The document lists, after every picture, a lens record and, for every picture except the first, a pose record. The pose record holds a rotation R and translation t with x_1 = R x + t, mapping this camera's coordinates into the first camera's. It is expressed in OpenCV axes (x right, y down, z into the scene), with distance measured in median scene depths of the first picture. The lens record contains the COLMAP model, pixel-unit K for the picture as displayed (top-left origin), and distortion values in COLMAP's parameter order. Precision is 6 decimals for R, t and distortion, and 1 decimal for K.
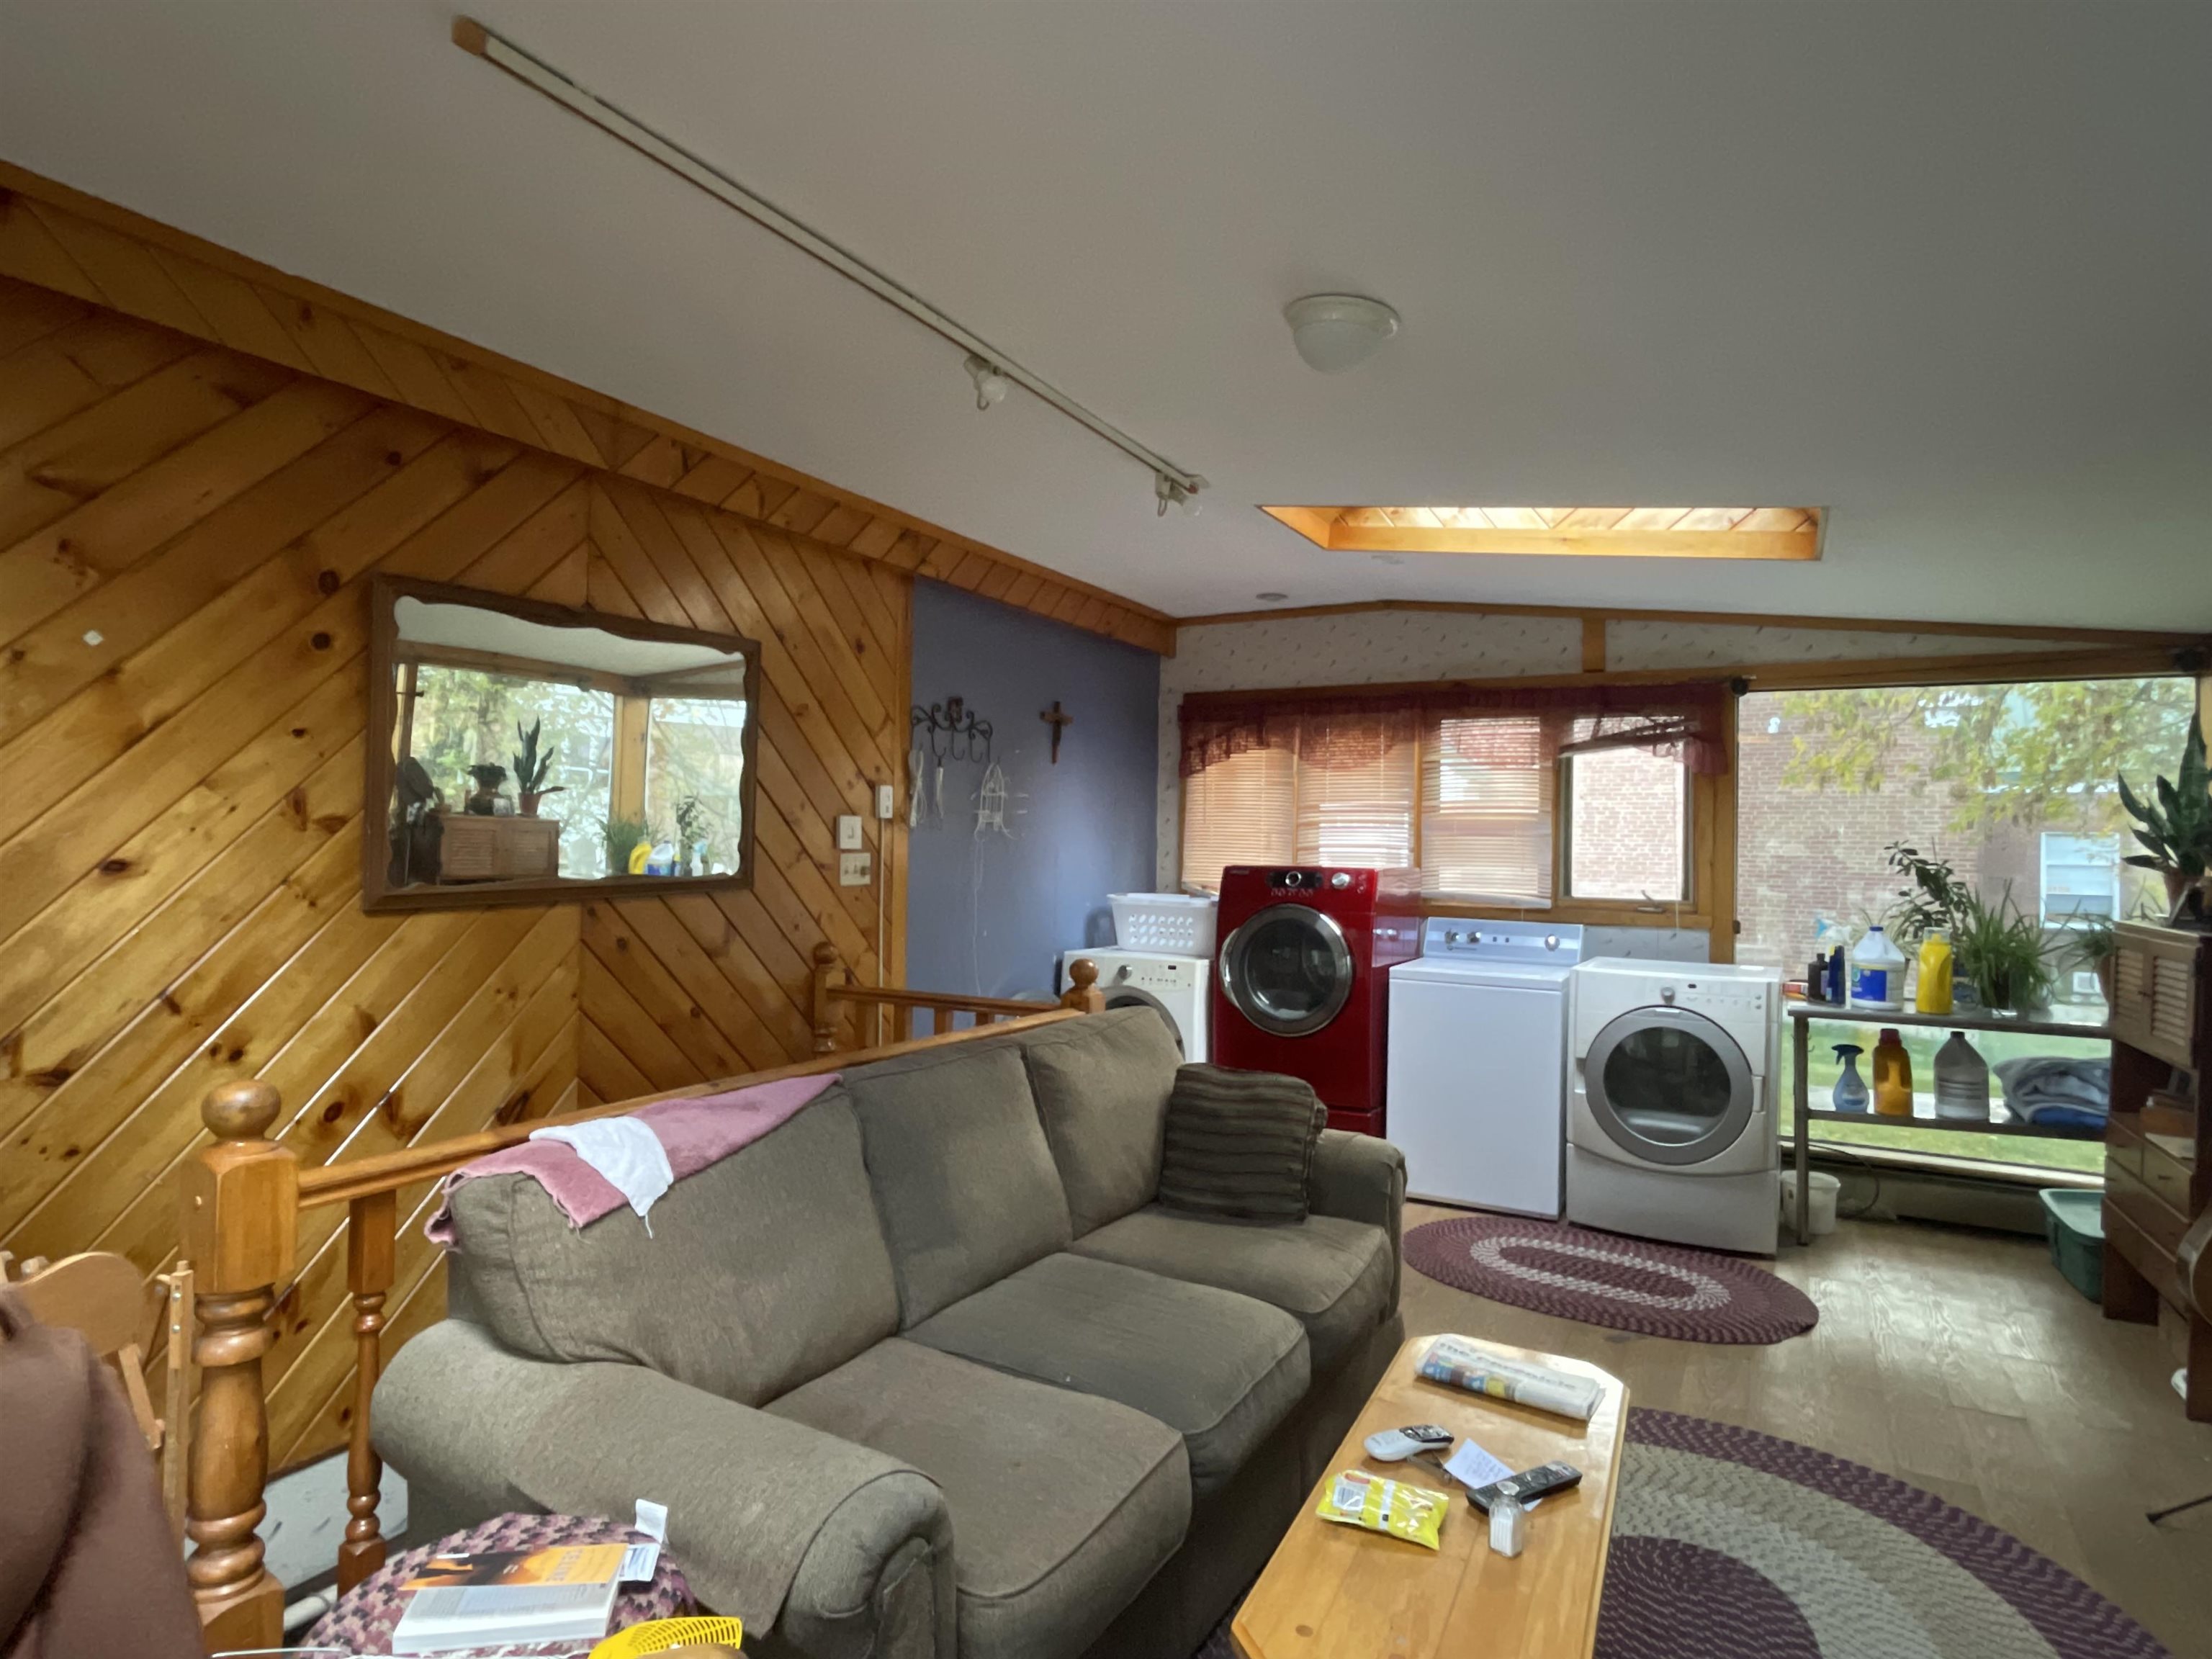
lens RADIAL K [[1207.0, 0, 1111.8], [0, 1207.0, 828.4], [0, 0, 1]] dist [0.003770, -0.000226]
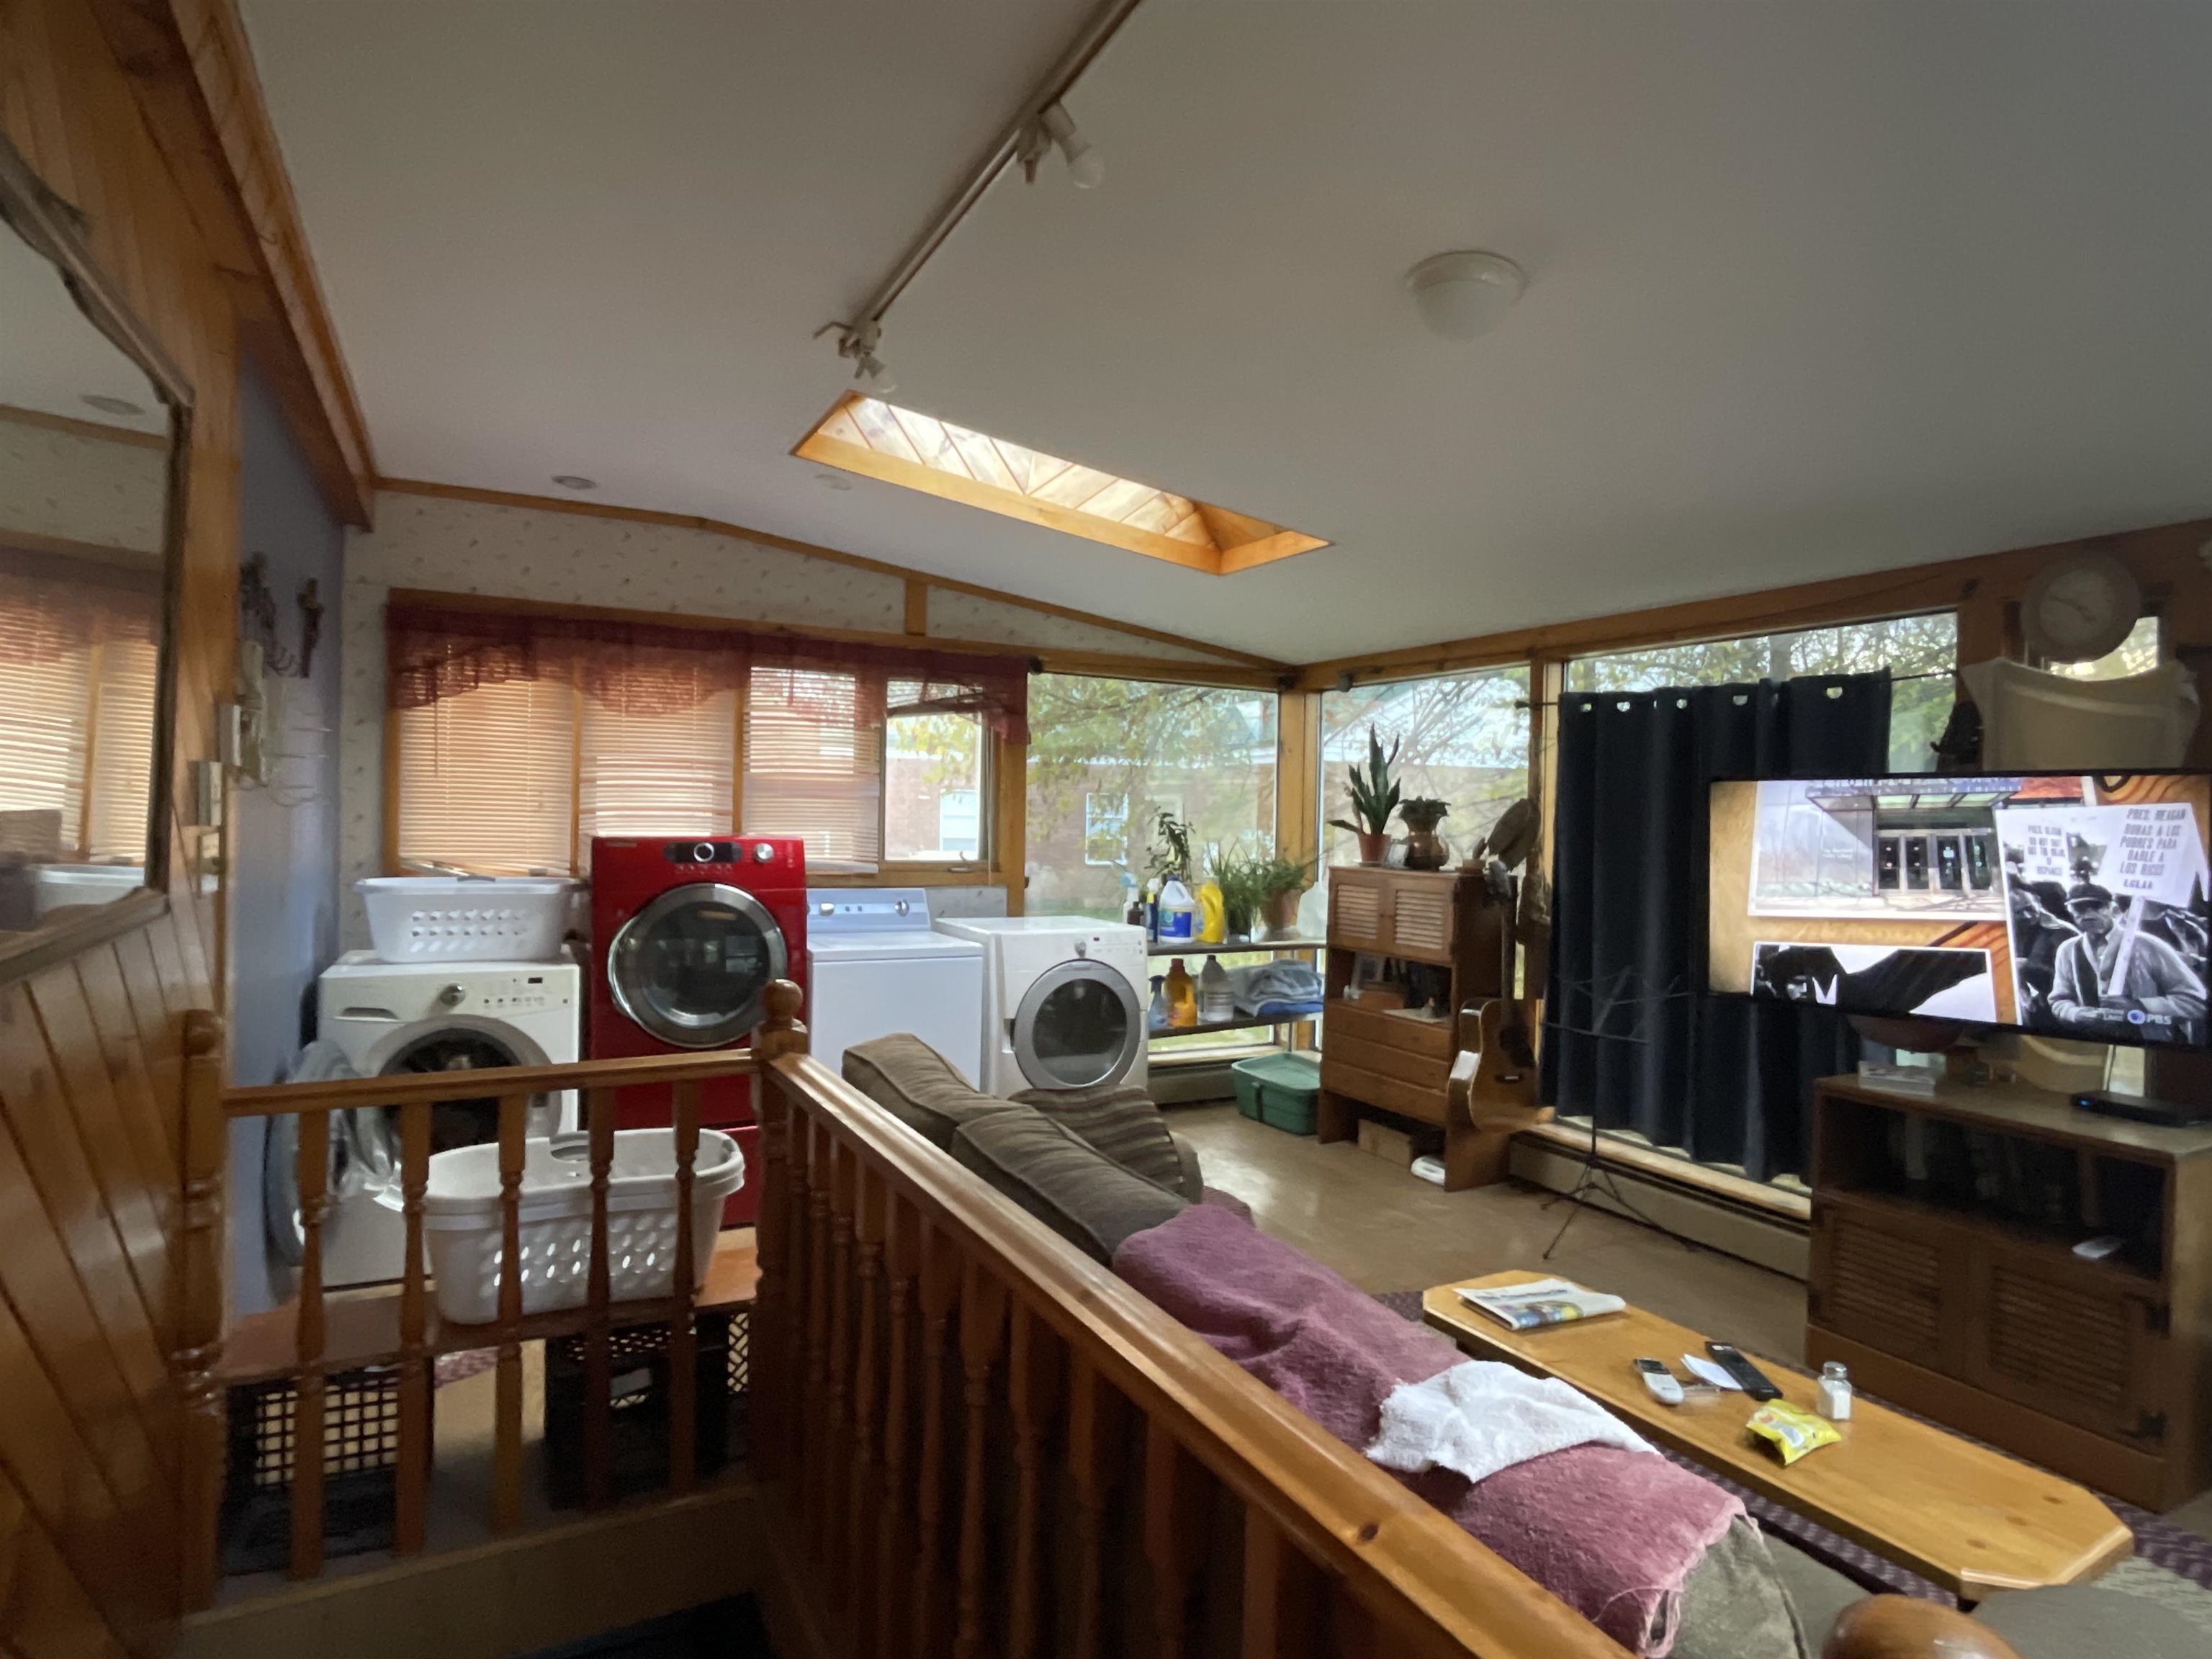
lens RADIAL K [[1207.0, 0, 1111.8], [0, 1207.0, 828.4], [0, 0, 1]] dist [0.003770, -0.000226]
pose [[0.545690, -0.017872, 0.837796, -0.373800], [-0.024272, 0.999016, 0.037120, -0.011326], [-0.837635, -0.040591, 0.544719, 0.325655]]
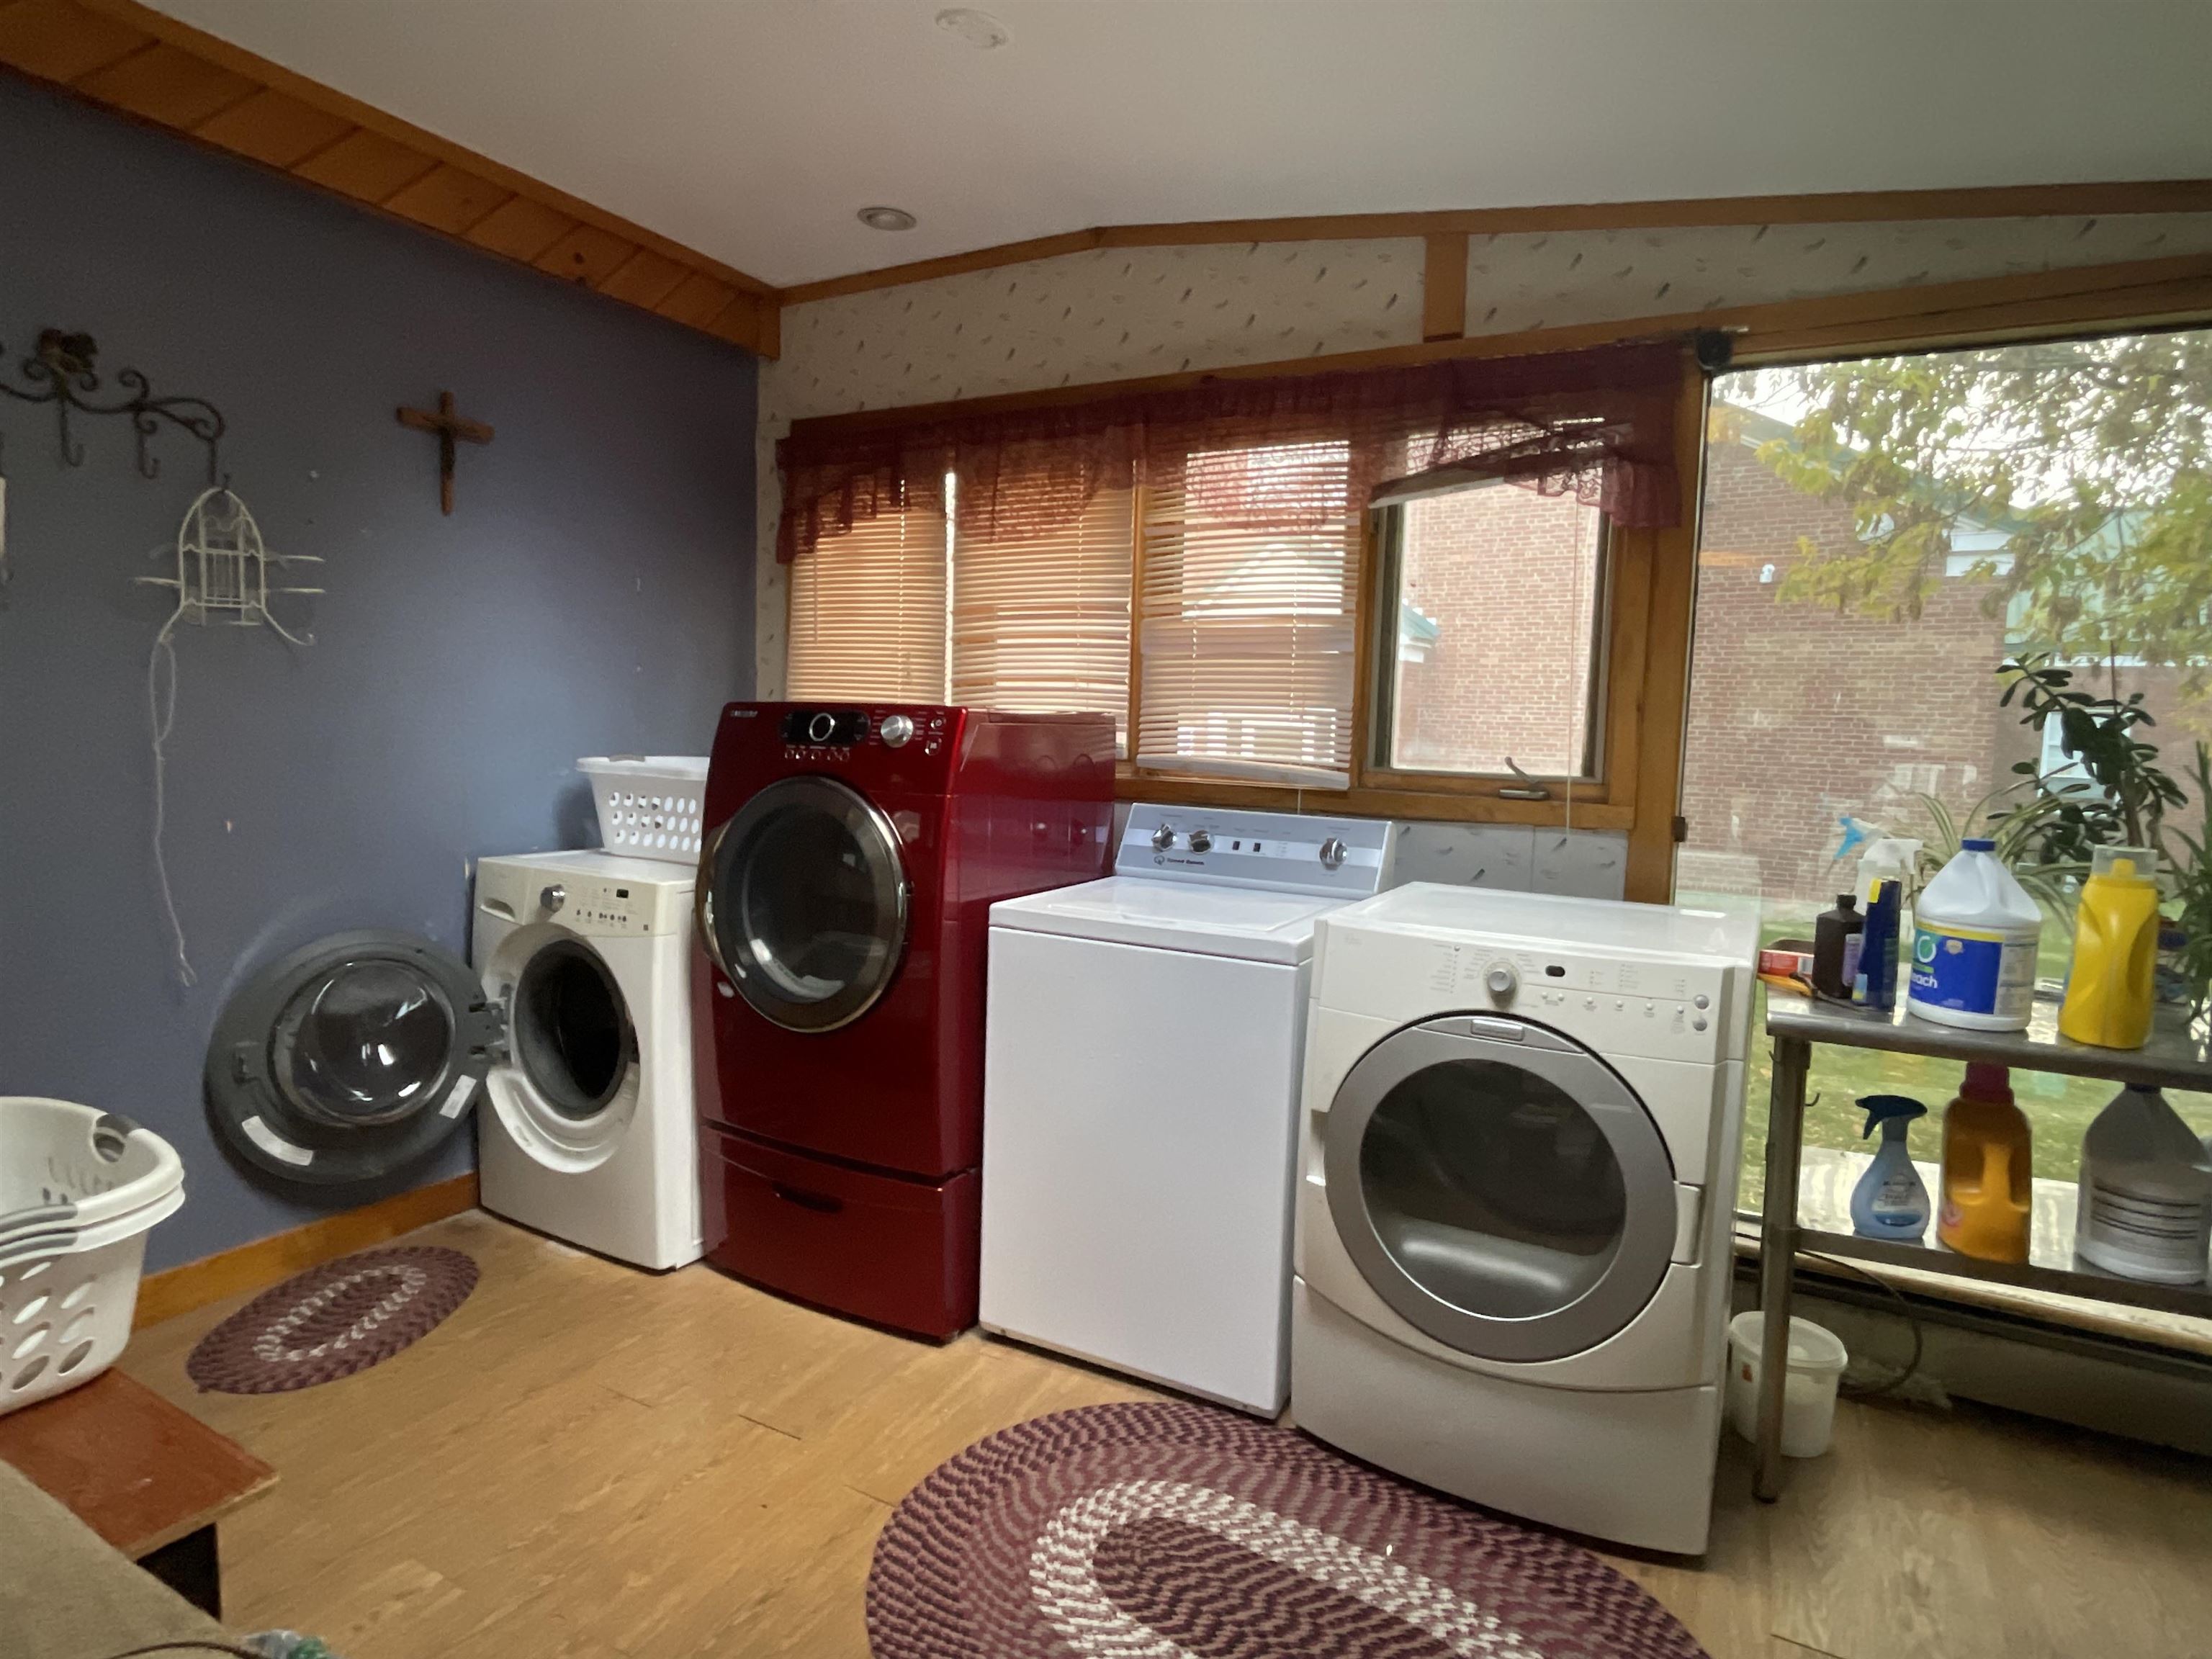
lens RADIAL K [[1207.0, 0, 1111.8], [0, 1207.0, 828.4], [0, 0, 1]] dist [0.003770, -0.000226]
pose [[0.999870, 0.009487, 0.013012, 0.263502], [-0.010809, 0.994349, 0.105610, 0.028637], [-0.011936, -0.105737, 0.994323, 0.480552]]
